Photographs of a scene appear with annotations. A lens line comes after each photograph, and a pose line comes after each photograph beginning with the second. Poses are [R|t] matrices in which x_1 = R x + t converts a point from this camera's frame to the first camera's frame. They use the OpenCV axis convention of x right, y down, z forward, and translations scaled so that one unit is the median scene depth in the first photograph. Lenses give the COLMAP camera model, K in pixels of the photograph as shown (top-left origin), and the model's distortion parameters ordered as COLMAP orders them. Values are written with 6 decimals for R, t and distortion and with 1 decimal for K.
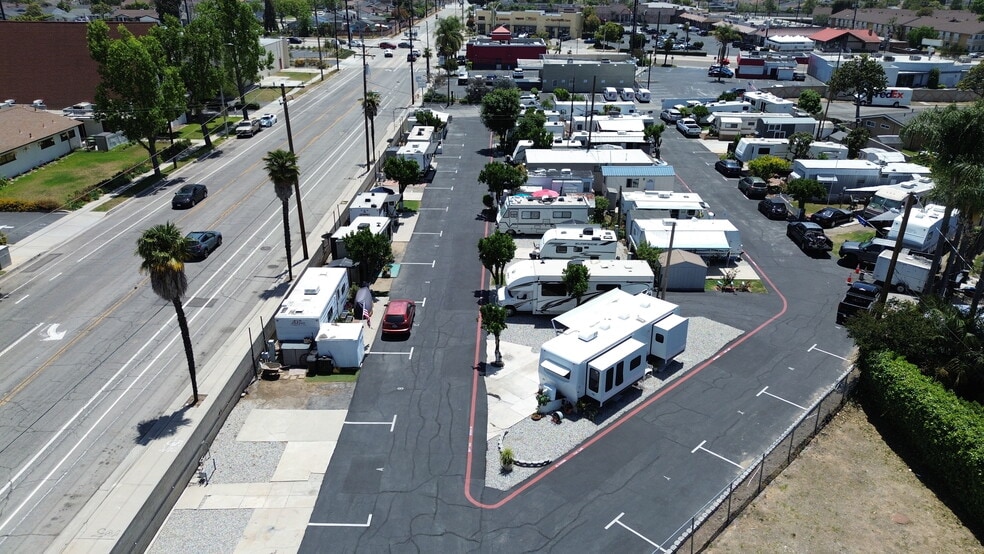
lens RADIAL K [[700.9, 0, 493.0], [0, 700.9, 274.8], [0, 0, 1]] dist [0.053654, -0.048134]
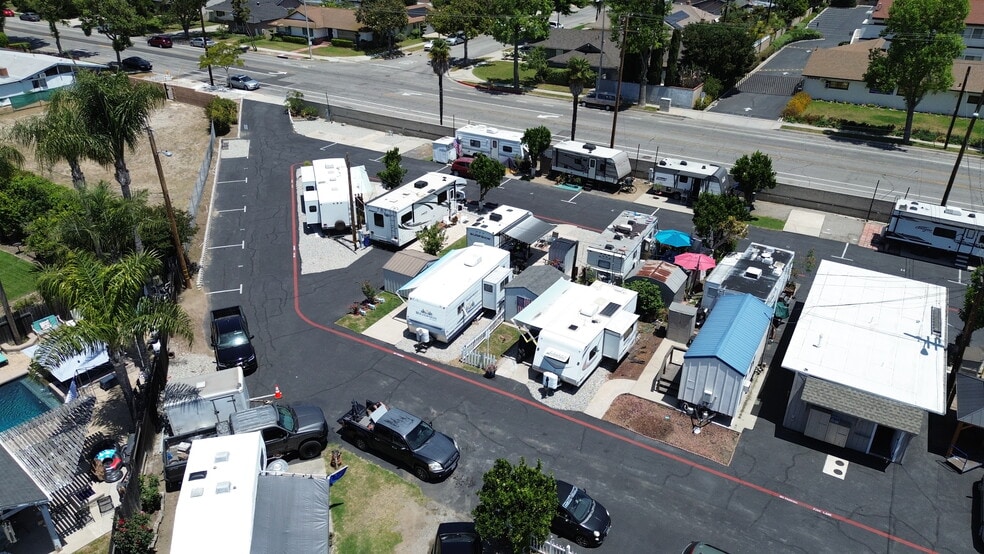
lens RADIAL K [[700.9, 0, 489.1], [0, 700.9, 272.6], [0, 0, 1]] dist [0.053654, -0.048134]
pose [[-0.485463, 0.402262, -0.776216, 0.889093], [-0.351380, 0.723213, 0.594554, -0.558231], [0.800536, 0.561381, -0.209747, 1.238250]]
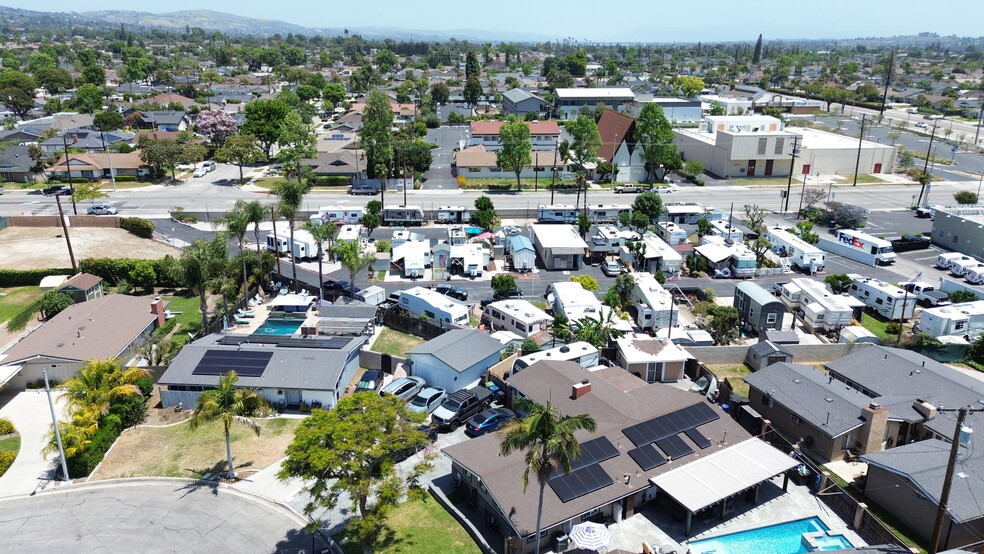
lens RADIAL K [[700.9, 0, 493.4], [0, 700.9, 279.0], [0, 0, 1]] dist [0.053654, -0.048134]
pose [[0.107970, 0.321314, -0.940798, 2.082190], [-0.402531, 0.879417, 0.254154, -0.569161], [0.909017, 0.351259, 0.224289, 0.851821]]
